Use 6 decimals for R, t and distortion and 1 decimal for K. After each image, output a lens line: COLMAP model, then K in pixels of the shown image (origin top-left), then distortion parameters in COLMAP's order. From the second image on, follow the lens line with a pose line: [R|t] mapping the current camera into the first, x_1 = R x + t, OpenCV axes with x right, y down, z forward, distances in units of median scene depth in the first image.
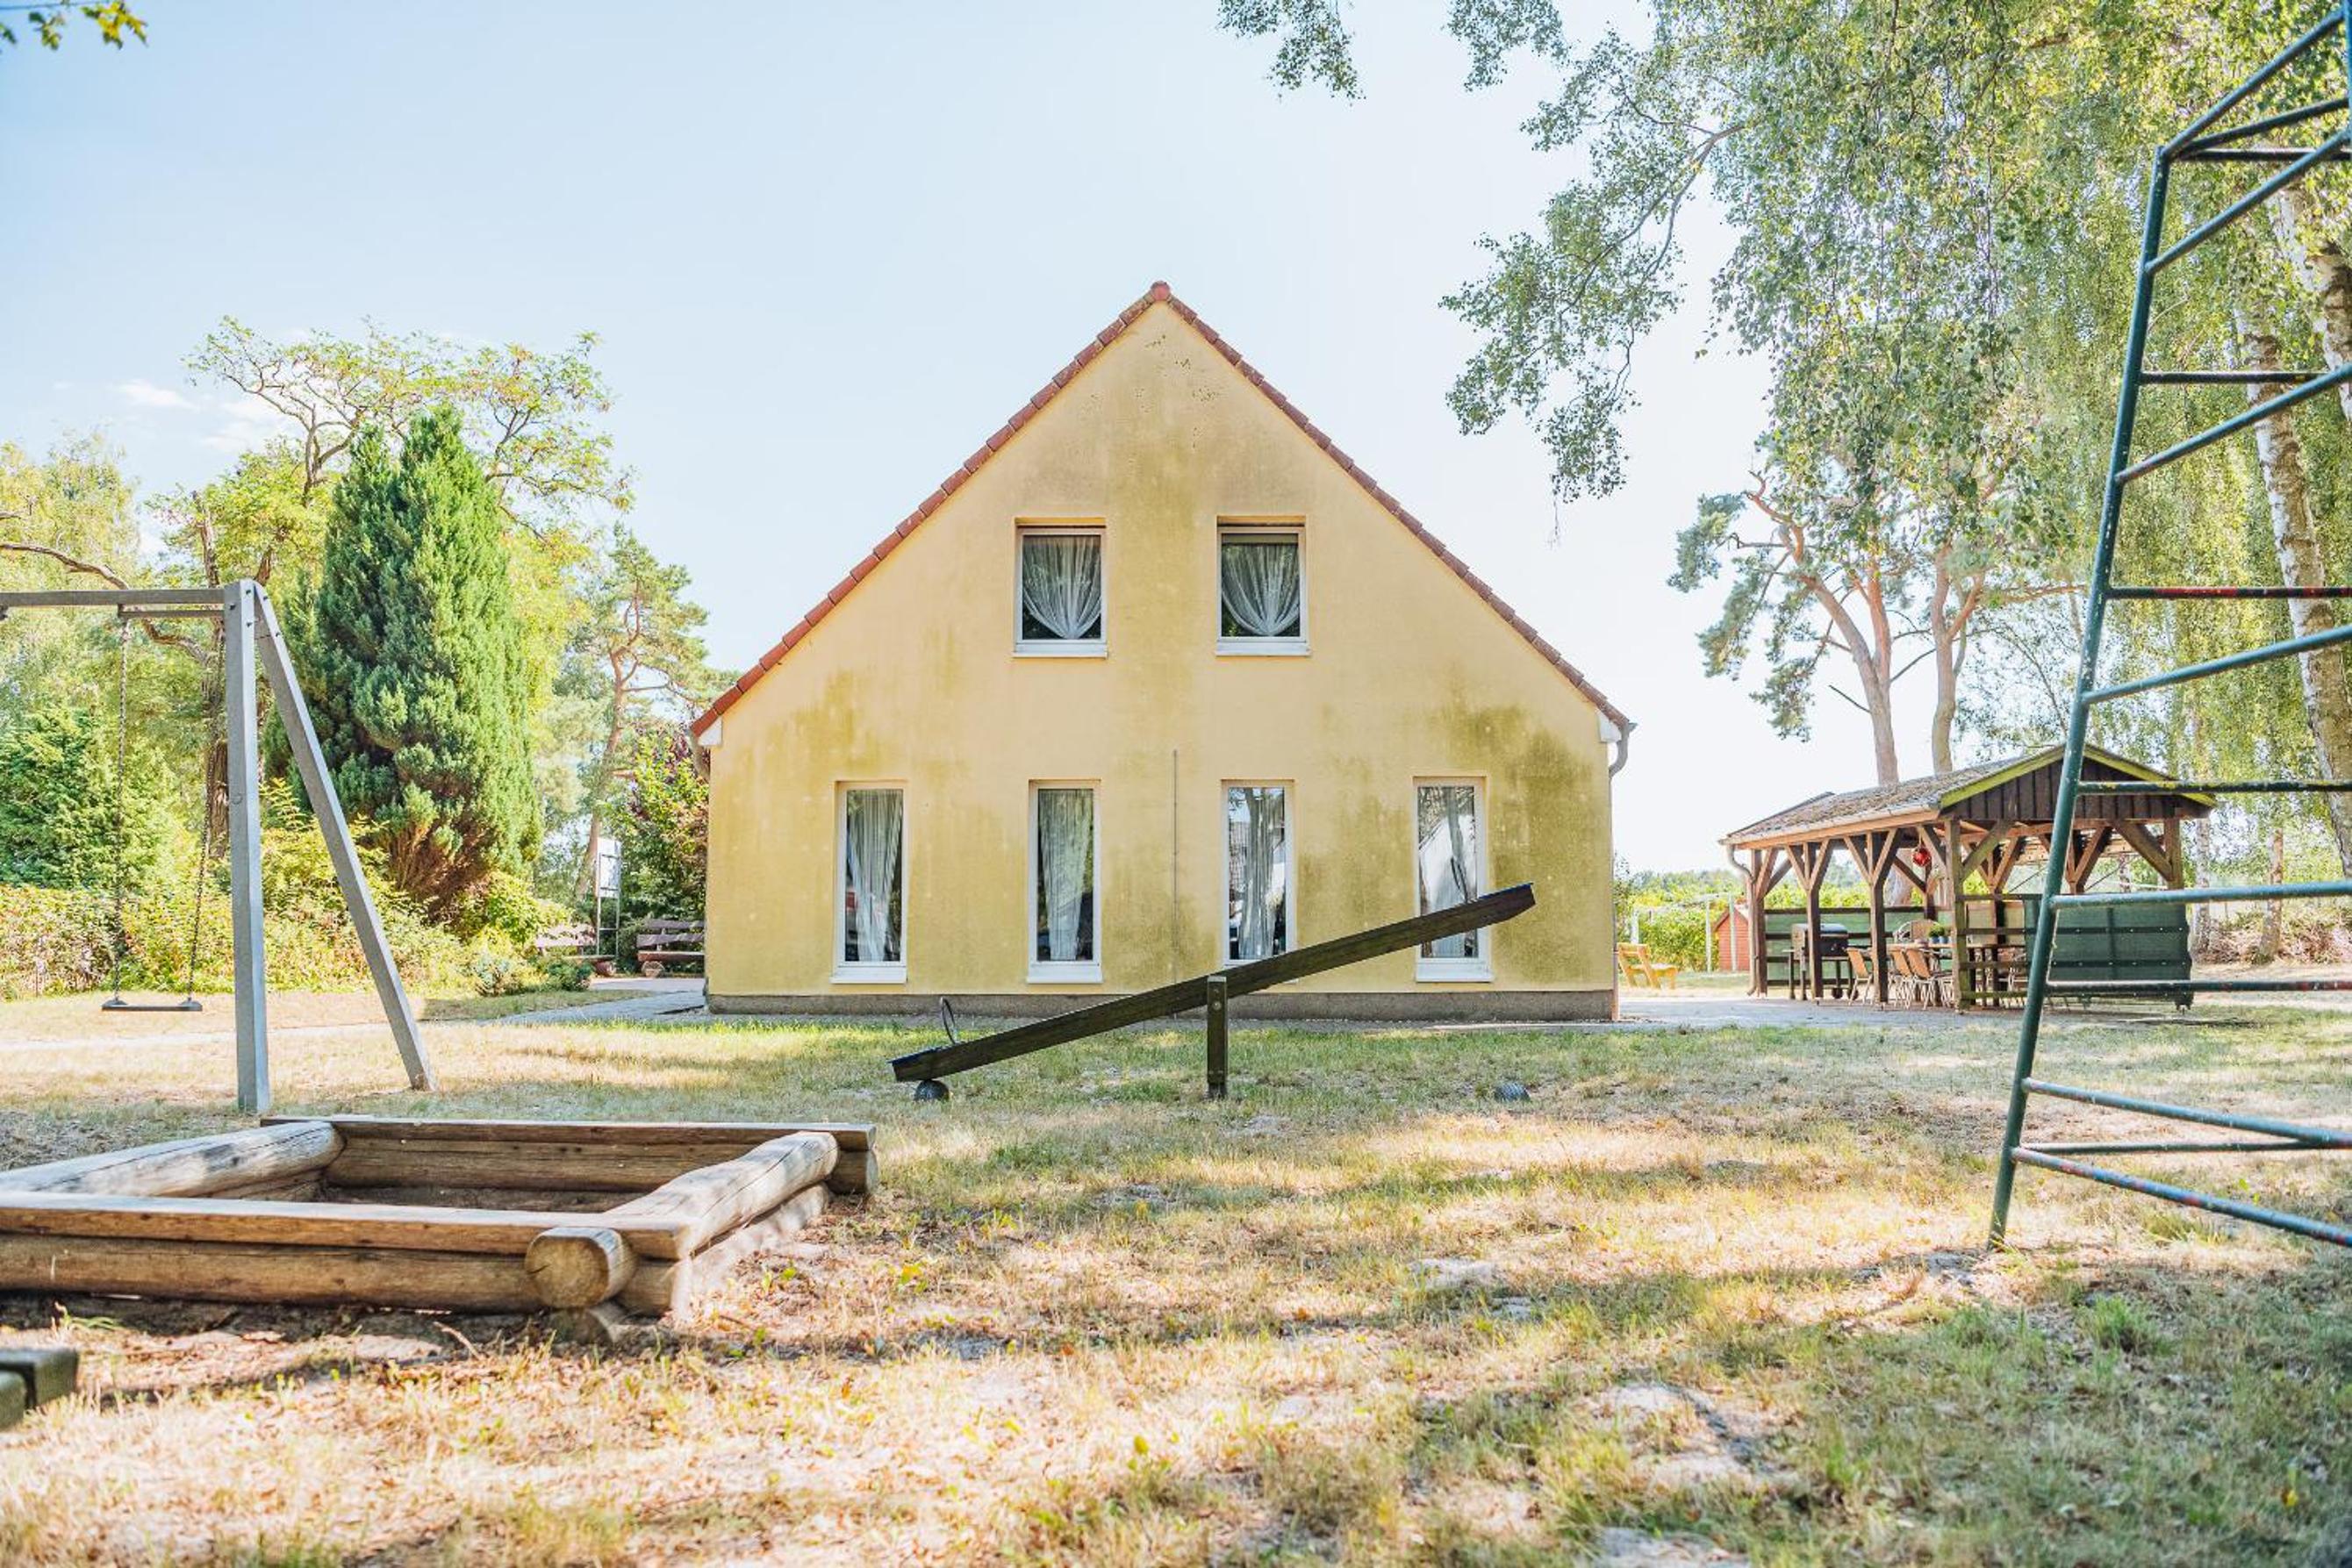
lens RADIAL K [[1601.9, 0, 1161.8], [0, 1601.9, 773.0], [0, 0, 1]] dist [-0.052244, 0.006164]
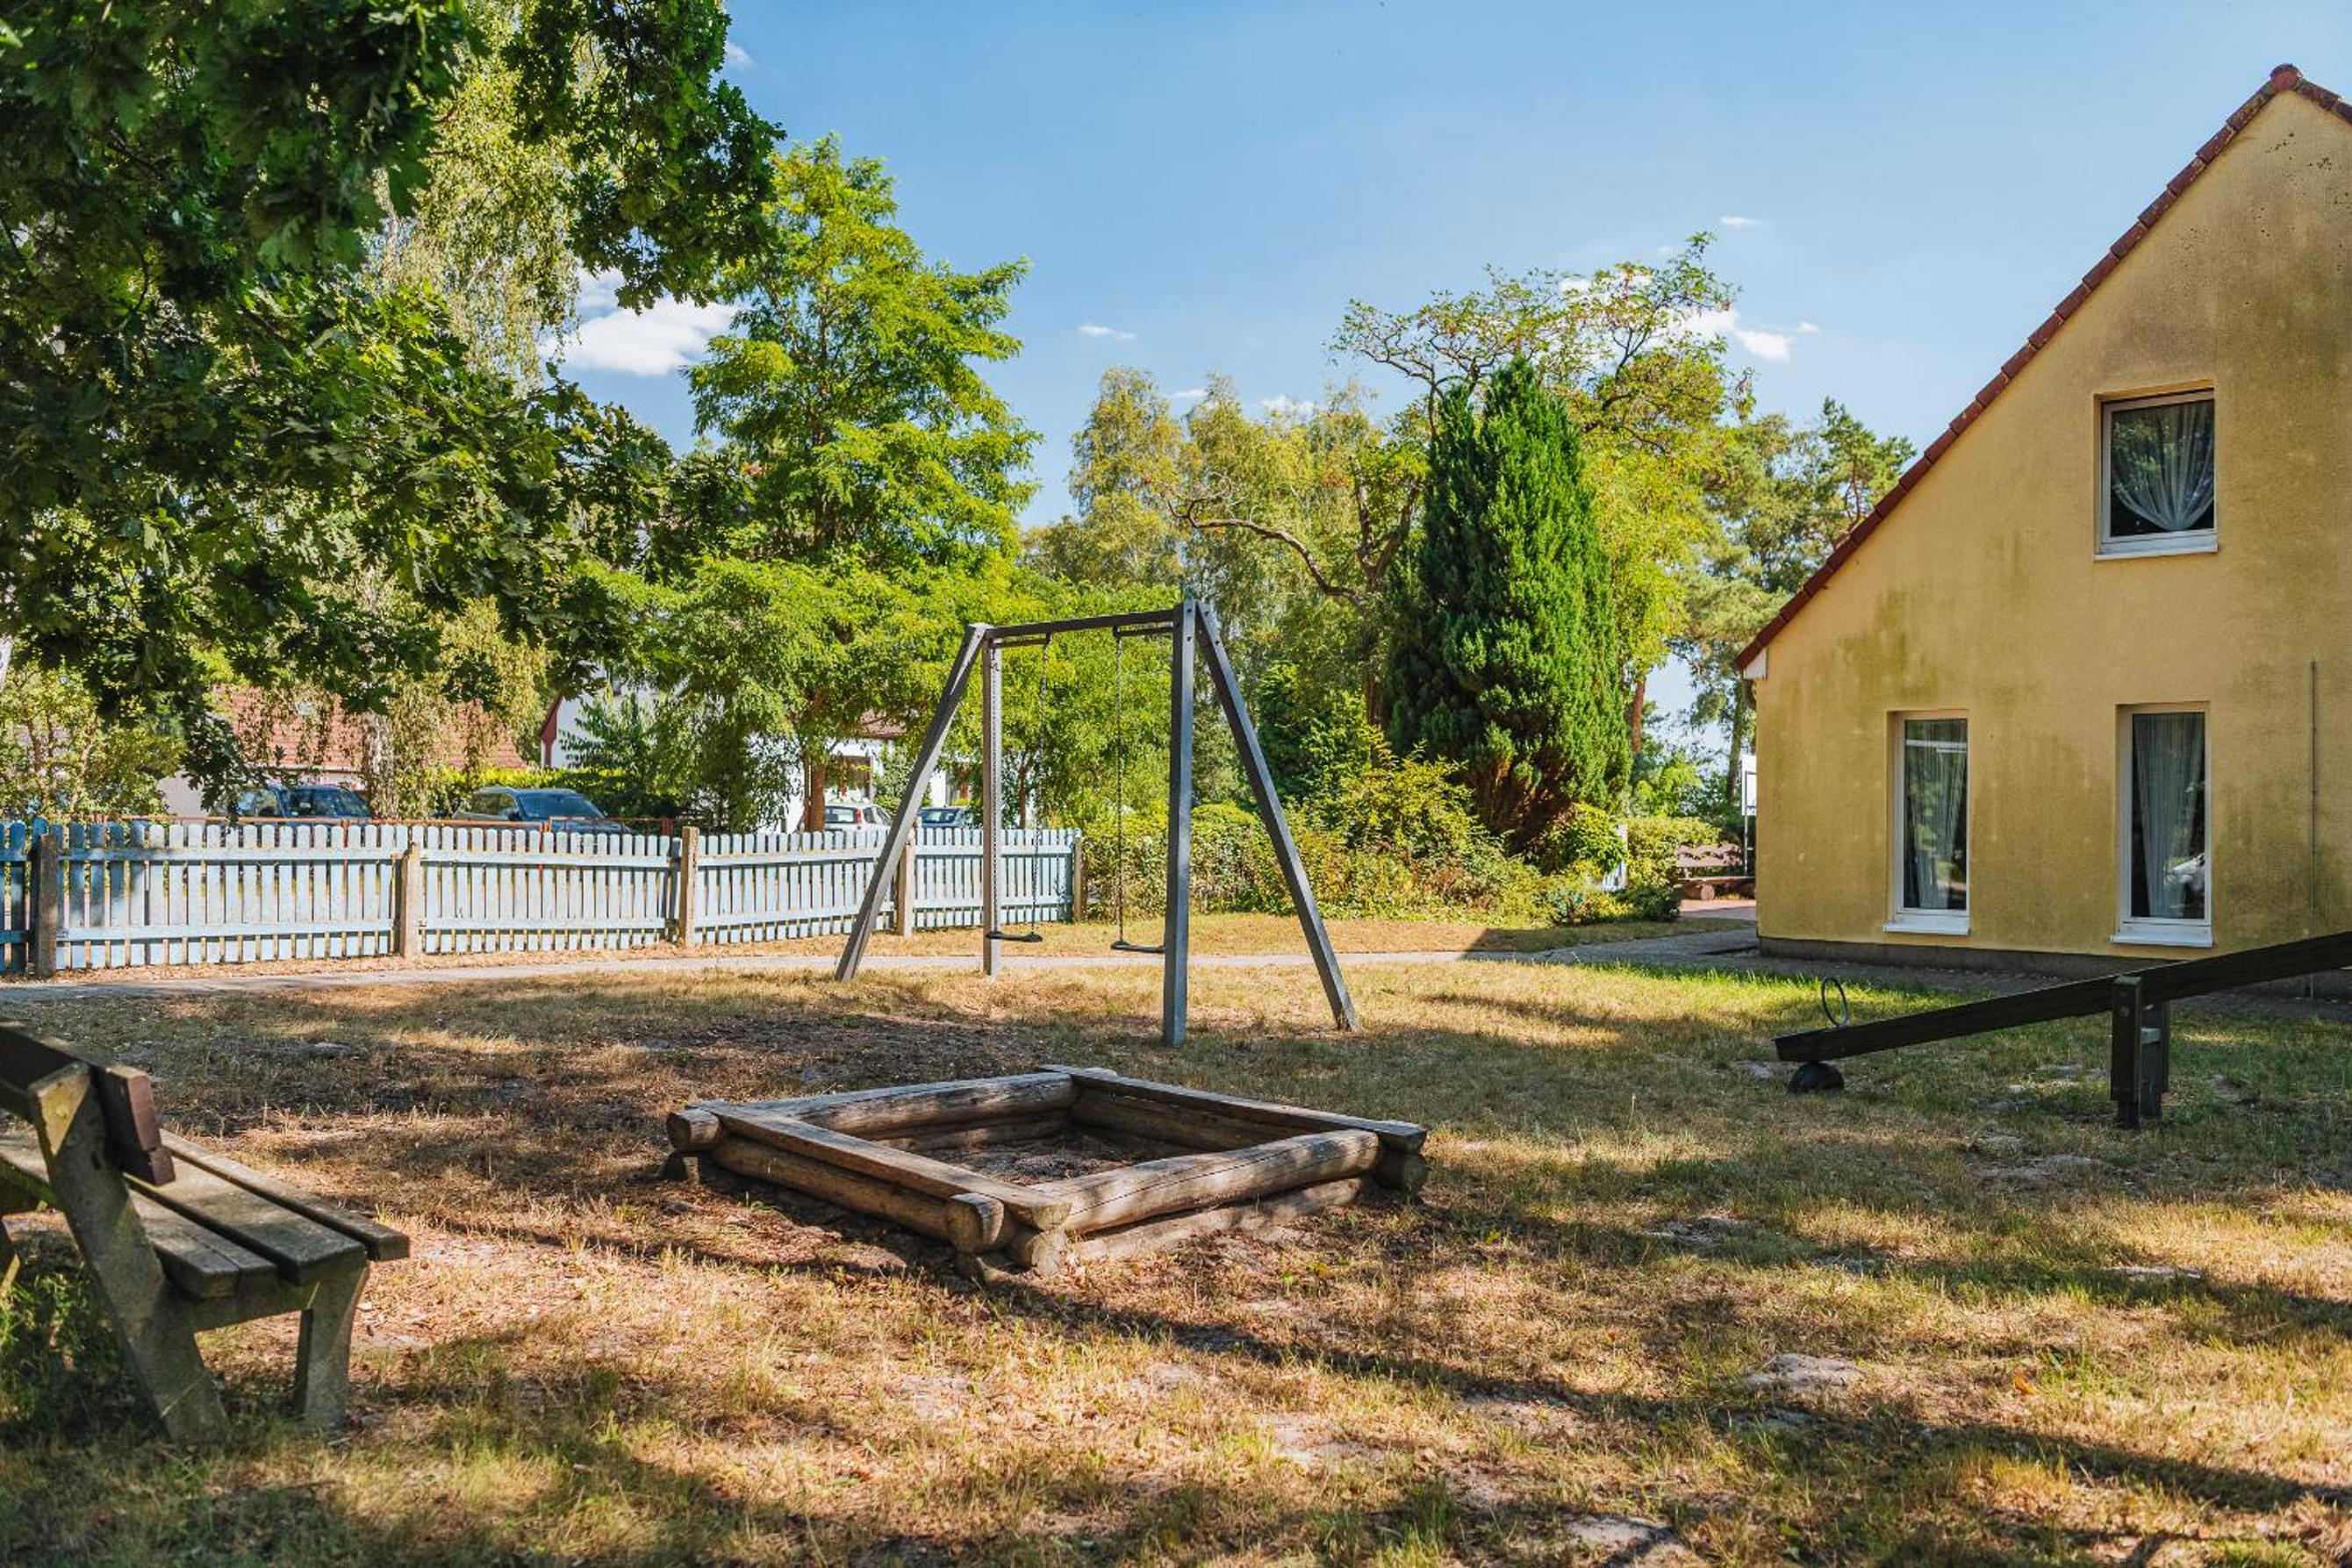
lens RADIAL K [[1711.2, 0, 1176.0], [0, 1711.2, 784.0], [0, 0, 1]] dist [-0.065741, 0.004473]
pose [[0.735799, 0.001341, -0.677199, 0.147498], [0.050293, 0.997128, 0.056619, -0.028320], [0.675330, -0.075719, 0.733618, 0.010484]]
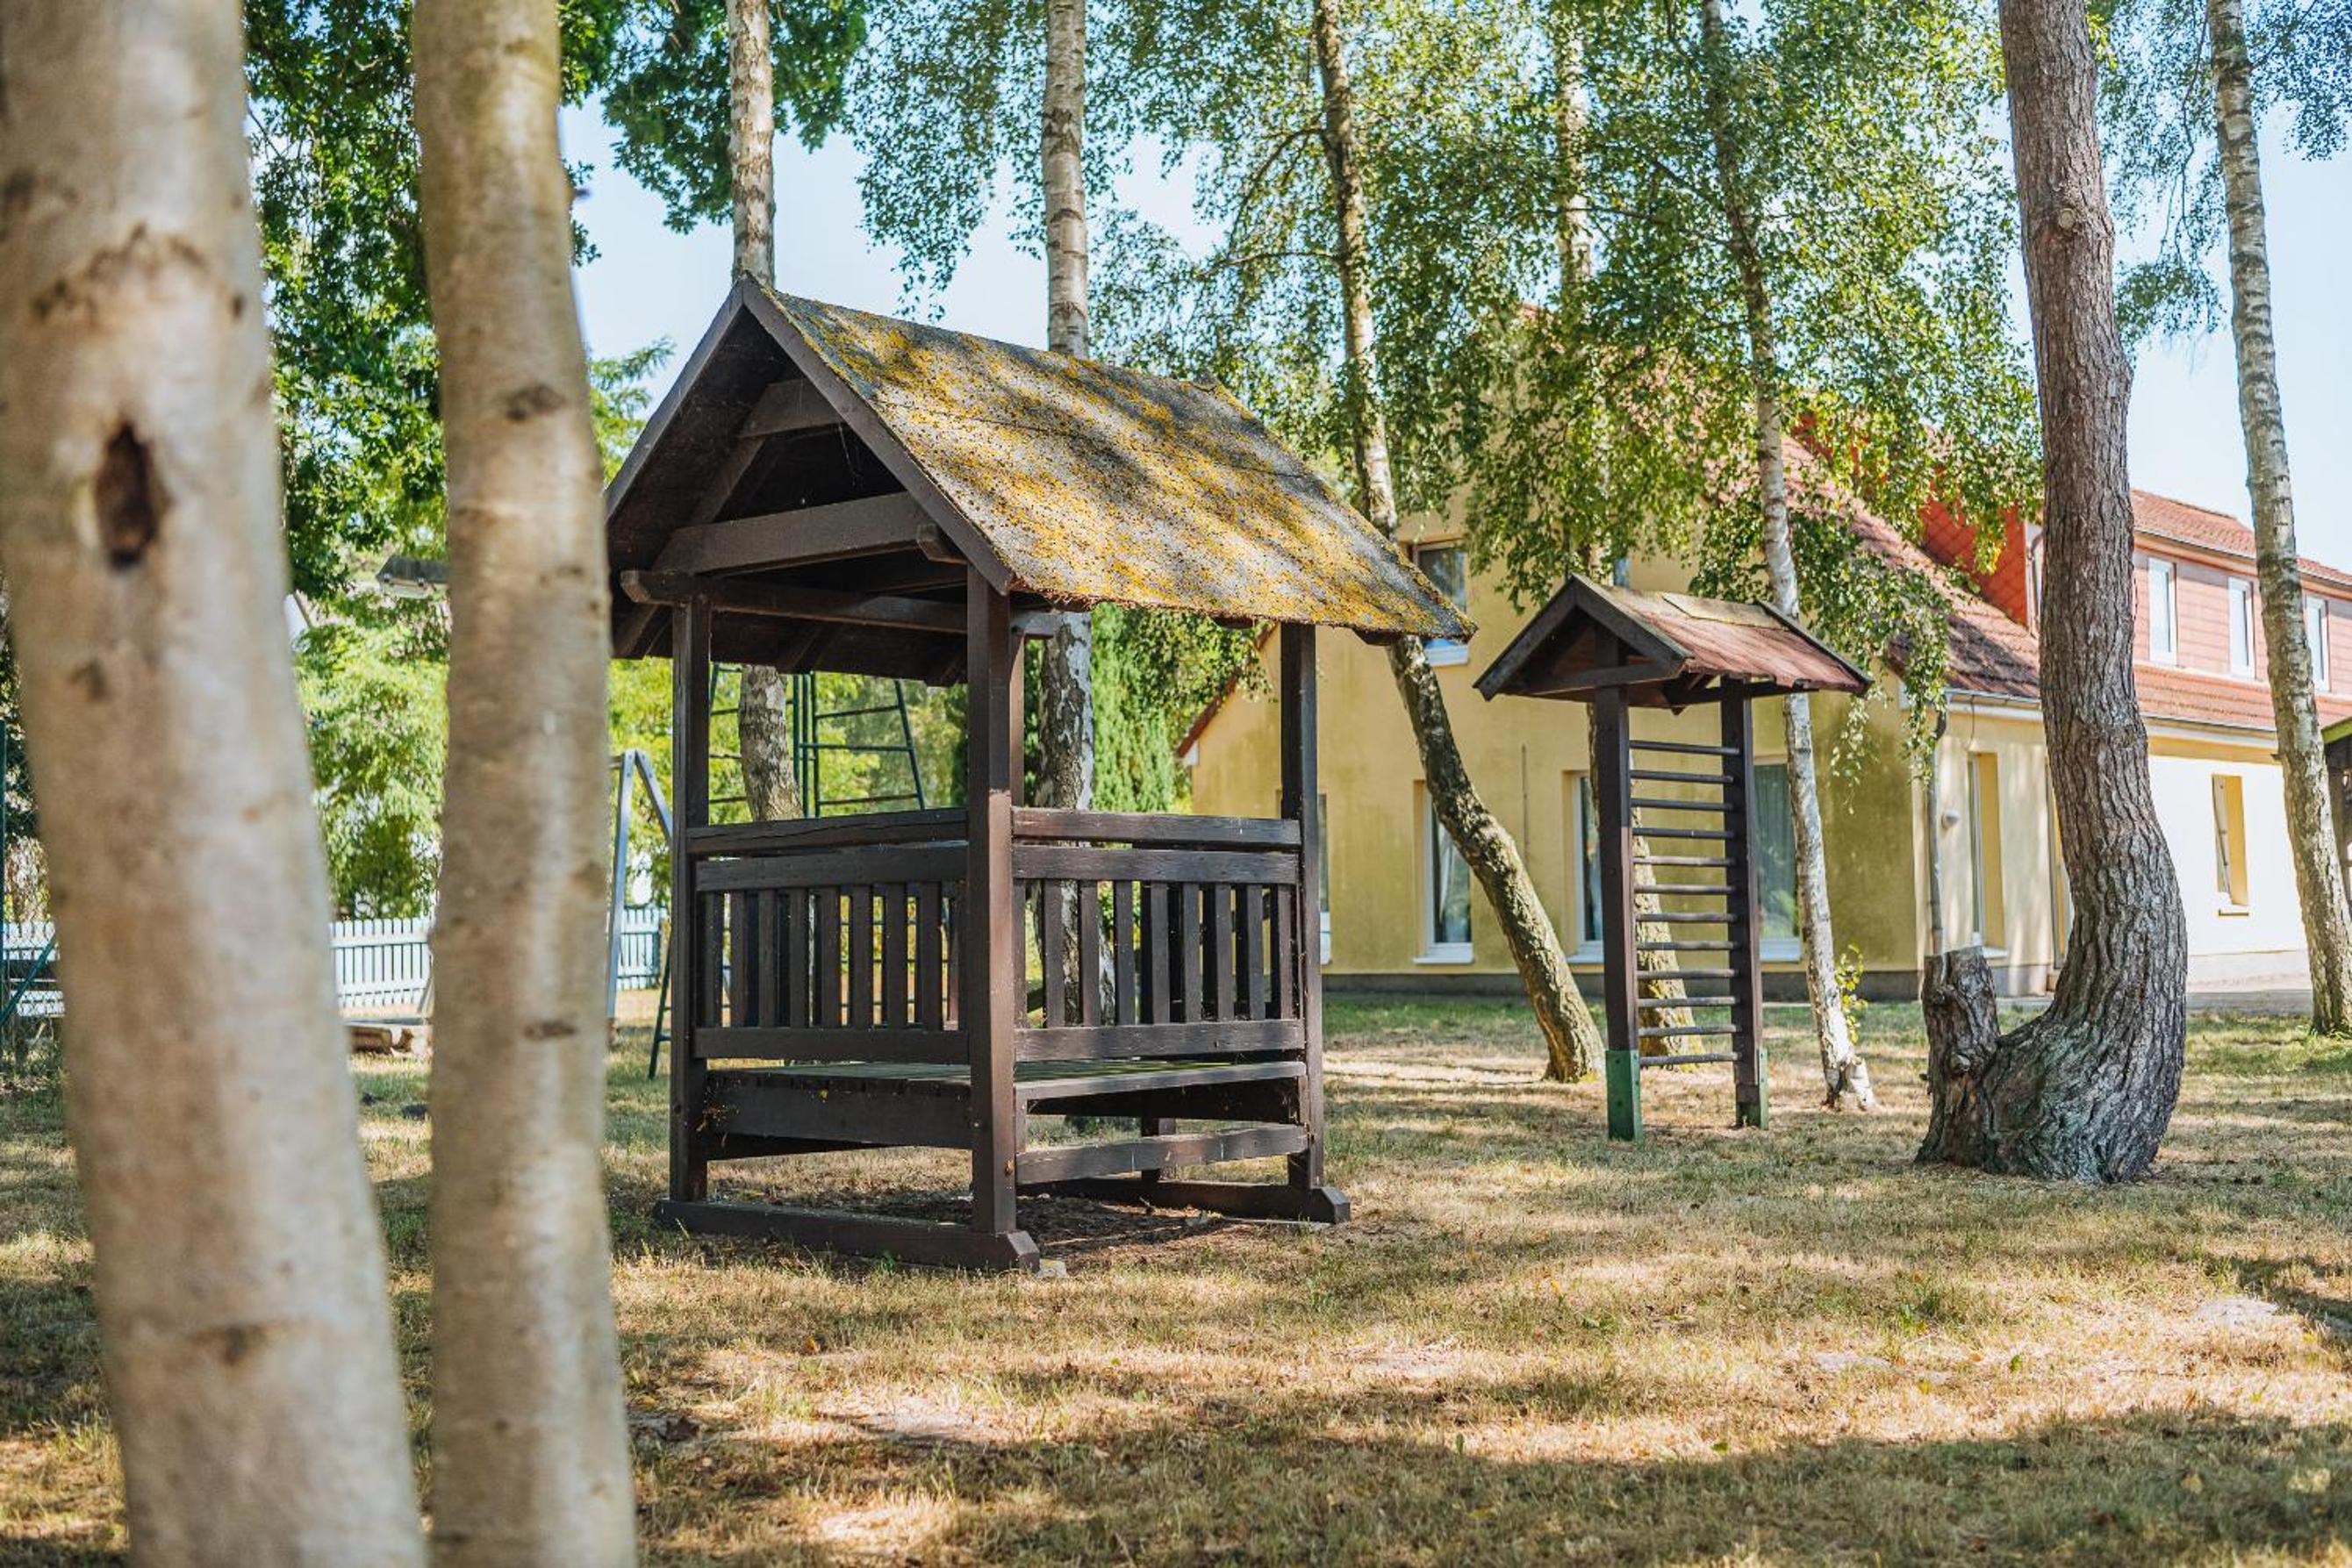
lens RADIAL K [[2647.0, 0, 1160.8], [0, 2647.0, 778.0], [0, 0, 1]] dist [0.009738, 0.122115]
pose [[0.736725, -0.048556, -0.674447, 0.985895], [0.086055, 0.996041, 0.022293, -0.051982], [0.670695, -0.074464, 0.737986, -0.442019]]
